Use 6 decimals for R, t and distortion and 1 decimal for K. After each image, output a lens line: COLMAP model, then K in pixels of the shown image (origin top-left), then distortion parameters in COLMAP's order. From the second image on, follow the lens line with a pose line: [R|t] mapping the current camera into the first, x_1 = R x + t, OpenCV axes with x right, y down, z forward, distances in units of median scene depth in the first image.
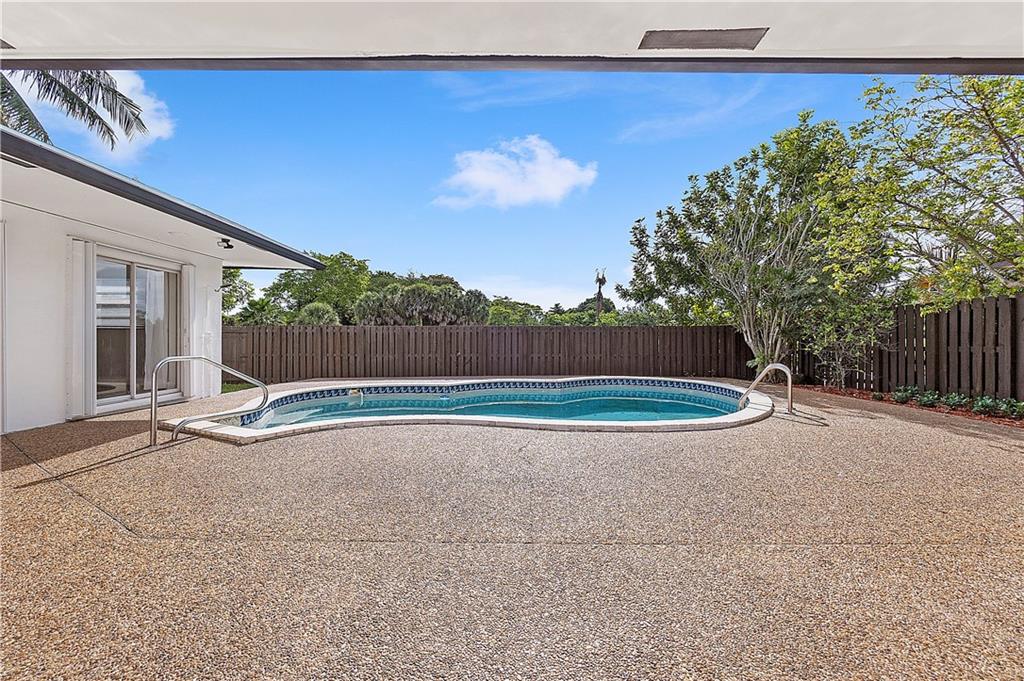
lens RADIAL K [[441.5, 0, 512.0], [0, 441.5, 338.0], [0, 0, 1]] dist [0.000924, 0.000180]
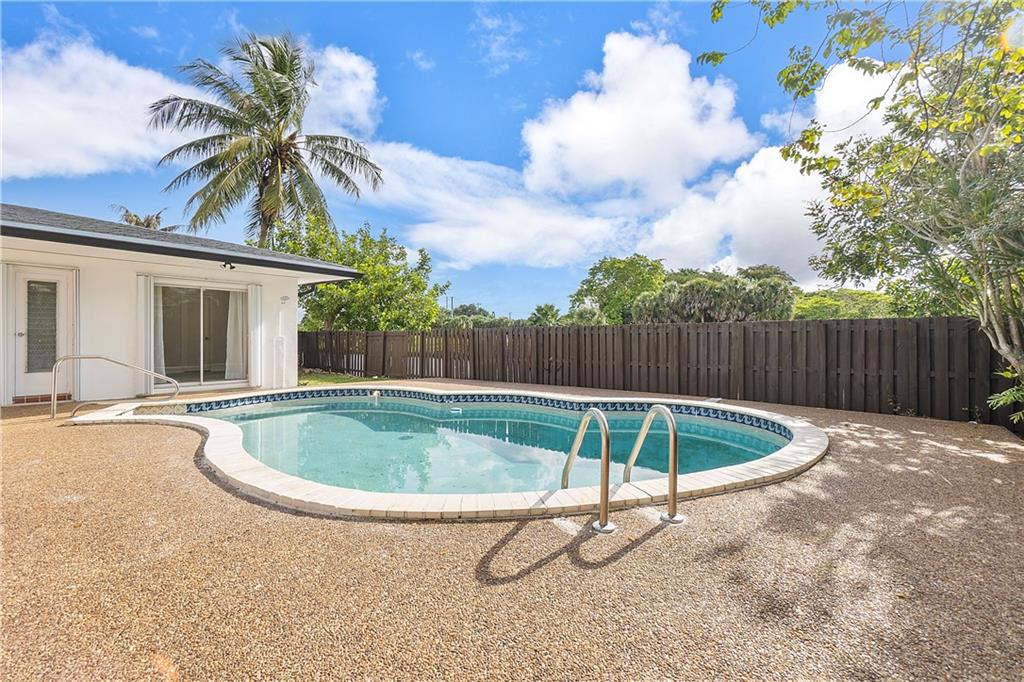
lens RADIAL K [[441.5, 0, 512.0], [0, 441.5, 338.5], [0, 0, 1]] dist [0.000924, 0.000180]
pose [[0.746873, -0.002066, -0.664964, 0.122824], [0.001666, 0.999998, -0.001236, -0.000792], [0.664965, -0.000184, 0.746875, 0.095972]]
